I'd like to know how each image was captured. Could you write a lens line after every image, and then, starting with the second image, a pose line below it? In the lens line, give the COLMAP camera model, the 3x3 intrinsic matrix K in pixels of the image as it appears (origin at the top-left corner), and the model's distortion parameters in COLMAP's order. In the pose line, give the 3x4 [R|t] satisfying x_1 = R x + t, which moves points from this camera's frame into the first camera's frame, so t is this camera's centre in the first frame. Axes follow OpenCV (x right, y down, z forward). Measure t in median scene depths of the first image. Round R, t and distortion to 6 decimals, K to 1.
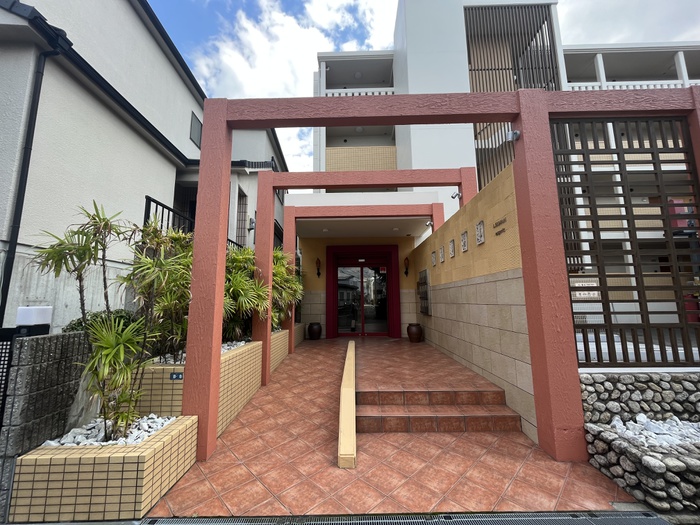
lens RADIAL K [[283.7, 0, 350.0], [0, 283.7, 262.5], [0, 0, 1]] dist [-0.000864, 0.000622]
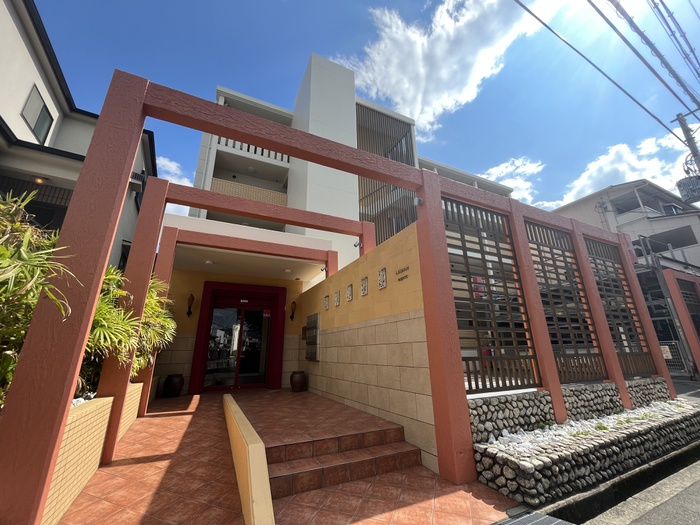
lens RADIAL K [[283.7, 0, 350.0], [0, 283.7, 262.5], [0, 0, 1]] dist [-0.000864, 0.000622]
pose [[0.890915, 0.135312, 0.433545, -0.229911], [-0.057257, 0.980434, -0.188339, 0.078906], [-0.450547, 0.142971, 0.881230, 0.087702]]
